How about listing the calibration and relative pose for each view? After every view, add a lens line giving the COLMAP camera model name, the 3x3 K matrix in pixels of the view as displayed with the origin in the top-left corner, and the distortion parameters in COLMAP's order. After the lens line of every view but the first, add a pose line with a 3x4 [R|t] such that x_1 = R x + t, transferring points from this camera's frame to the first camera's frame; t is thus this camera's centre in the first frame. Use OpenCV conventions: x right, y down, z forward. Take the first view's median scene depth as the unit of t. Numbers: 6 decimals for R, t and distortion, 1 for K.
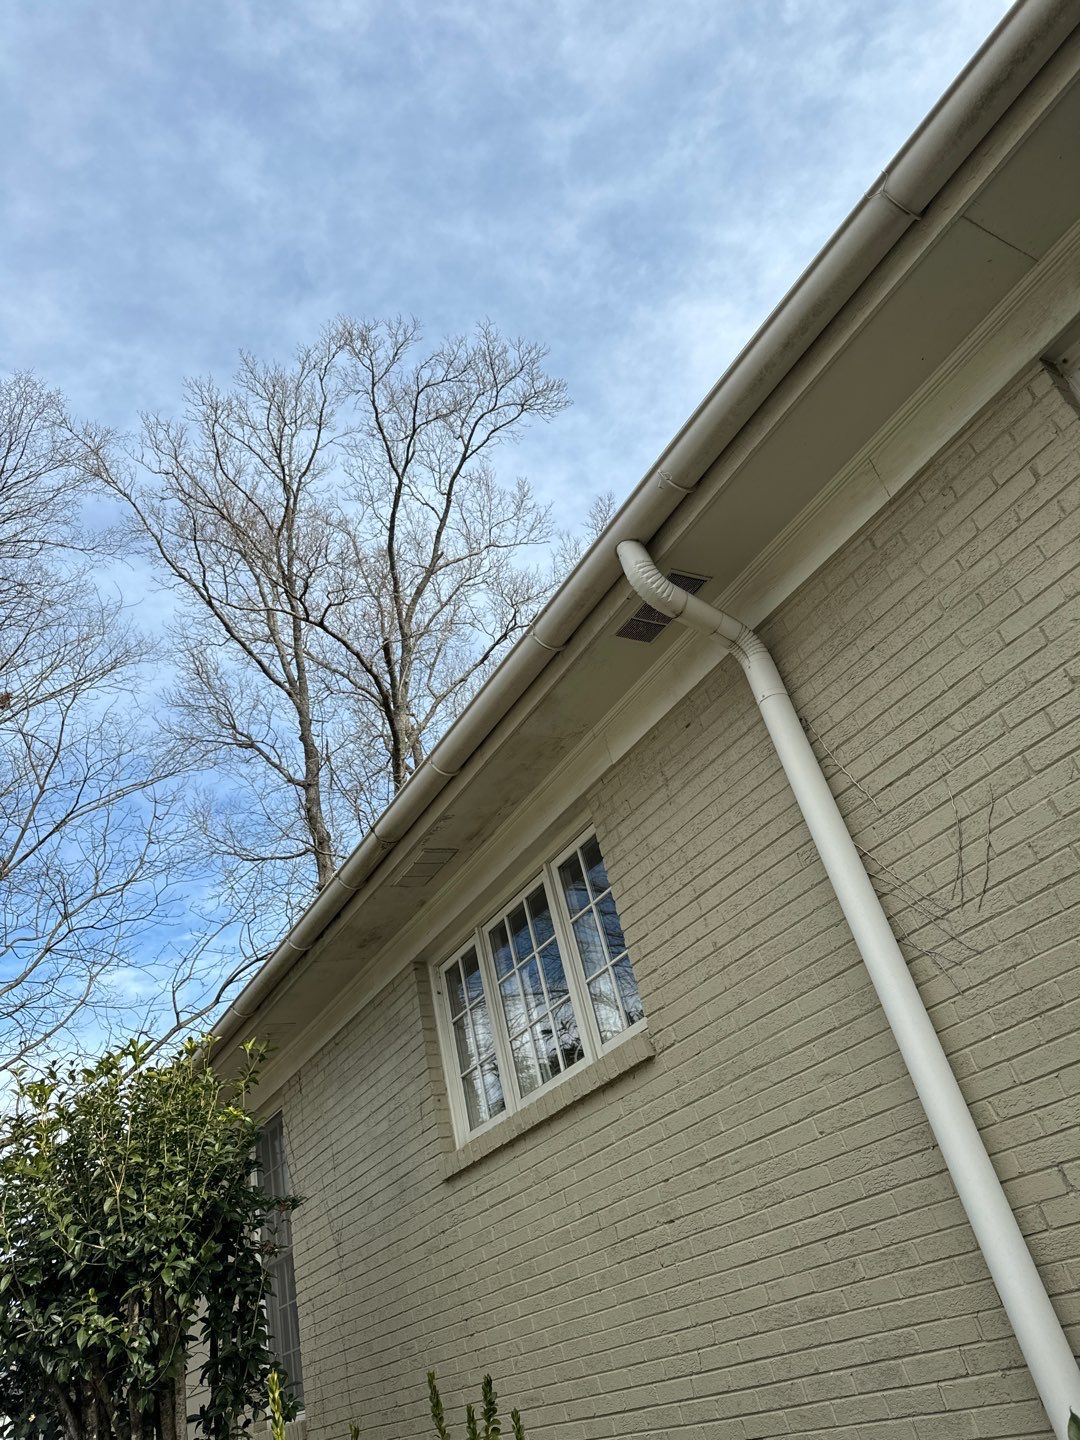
lens RADIAL K [[1006.1, 0, 540.0], [0, 1006.1, 720.0], [0, 0, 1]] dist [0.046301, -0.036698]
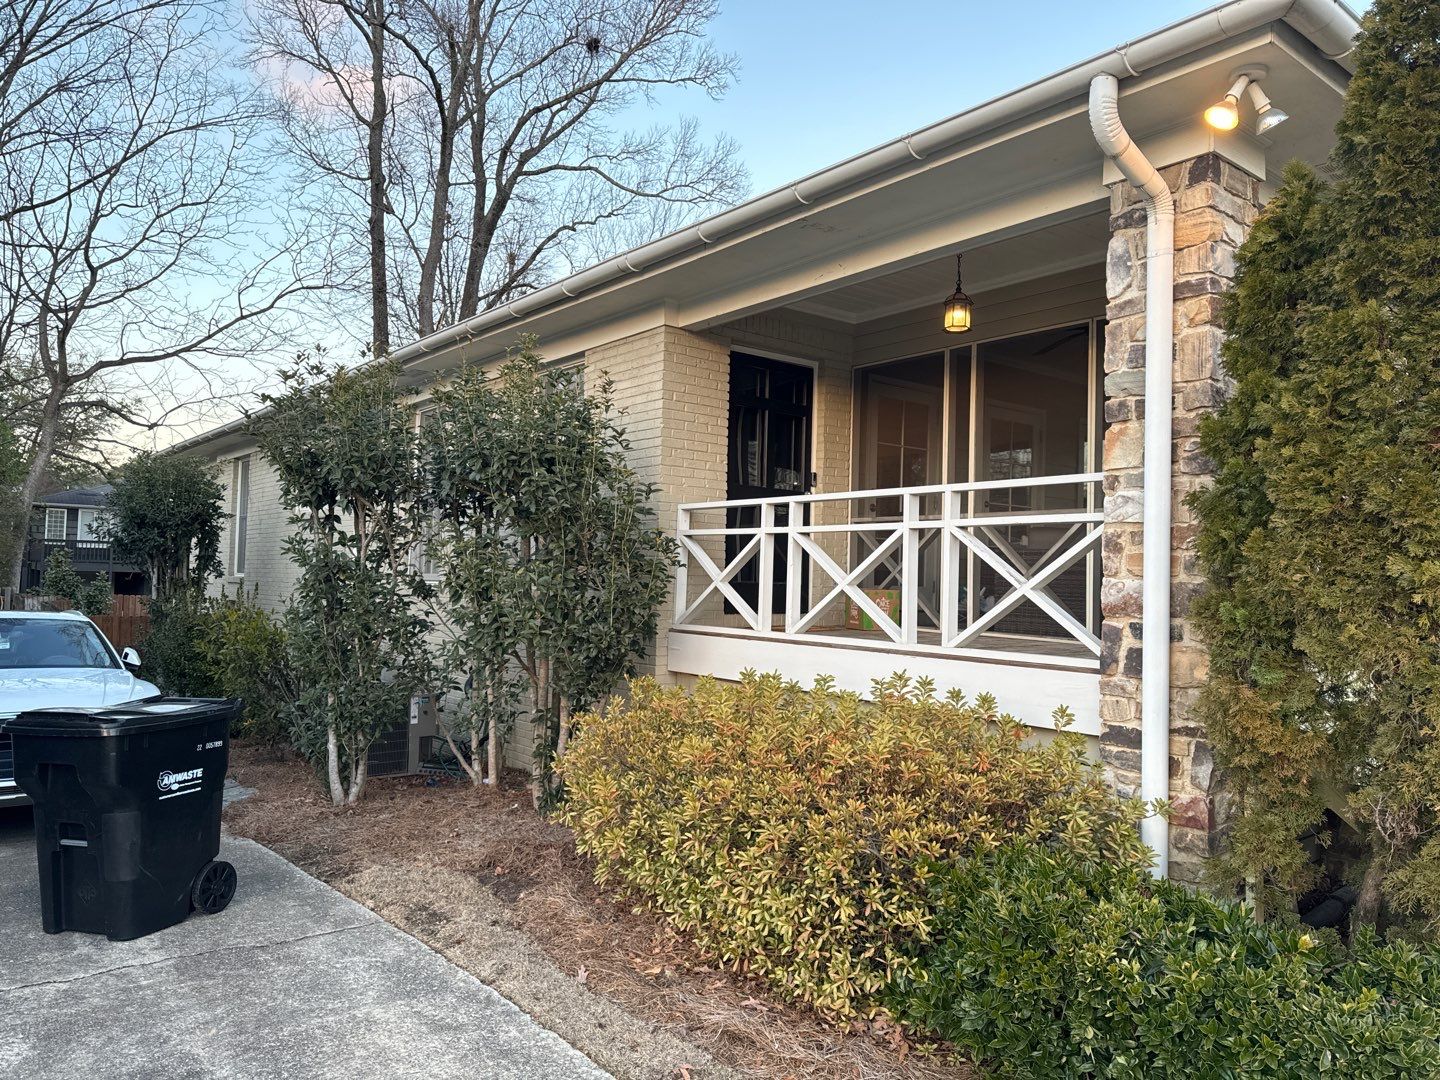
lens RADIAL K [[1014.1, 0, 718.5], [0, 1014.1, 530.4], [0, 0, 1]] dist [0.094860, -0.099327]
pose [[0.961492, 0.248523, 0.117342, 0.176477], [-0.274217, 0.838940, 0.470090, -0.292013], [0.018386, -0.484165, 0.874783, -0.363878]]
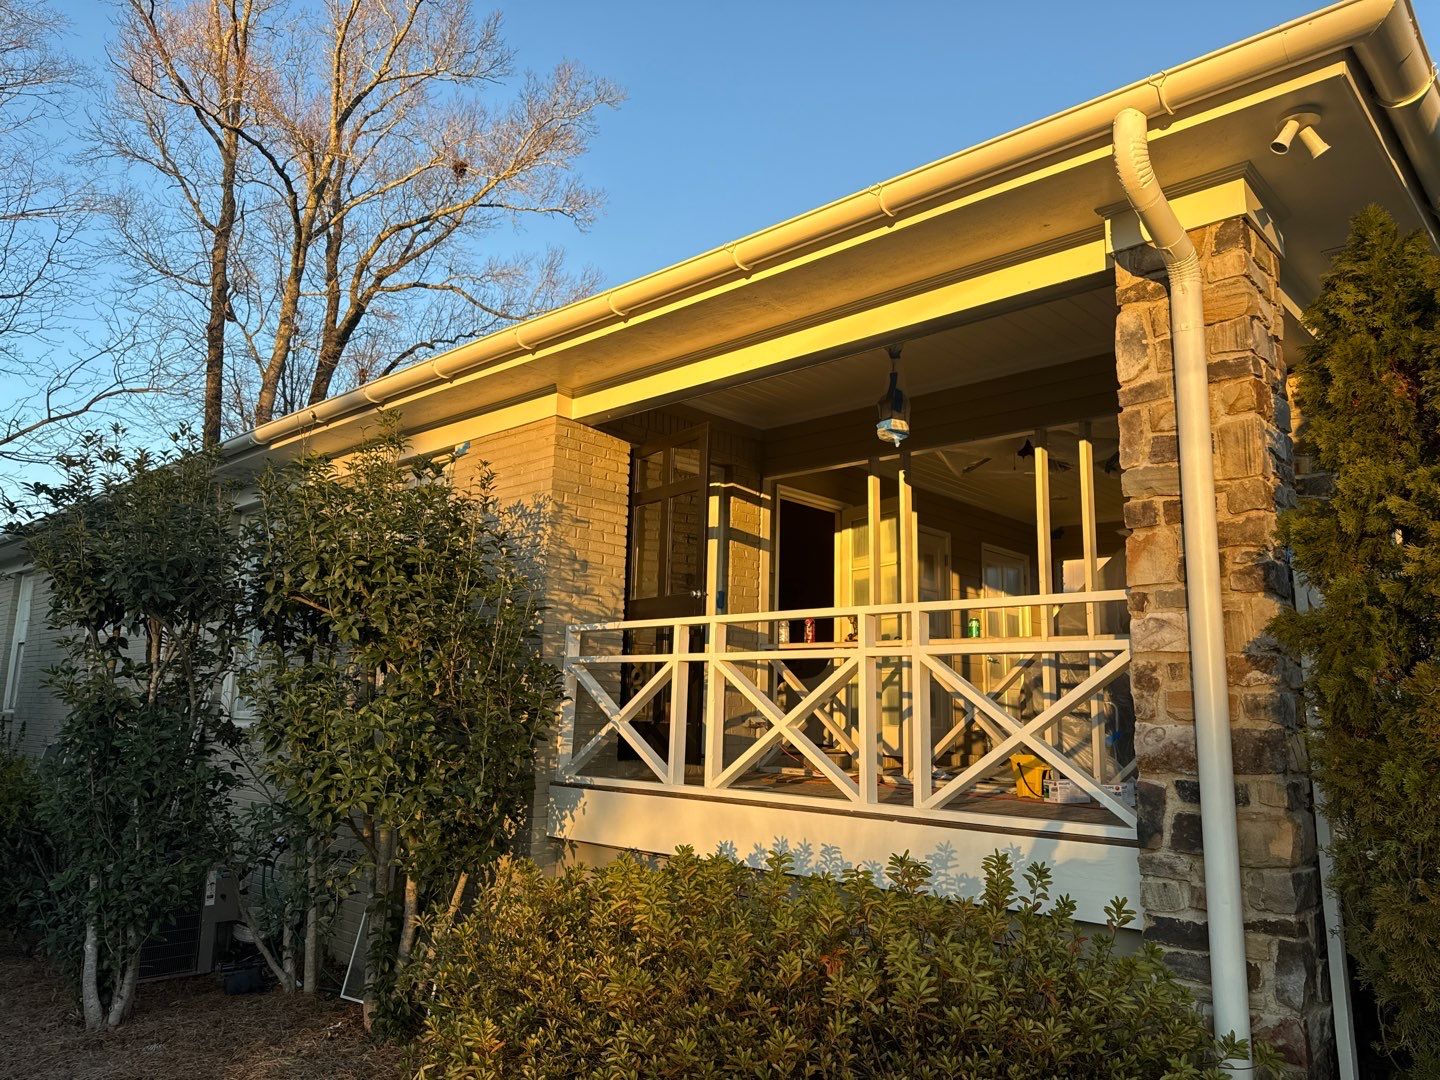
lens RADIAL K [[1005.6, 0, 725.5], [0, 1005.6, 528.0], [0, 0, 1]] dist [0.071995, -0.079173]
pose [[0.930883, 0.284326, 0.229381, 0.170154], [-0.346945, 0.884686, 0.311385, -0.261221], [-0.114395, -0.369445, 0.922184, -0.313602]]
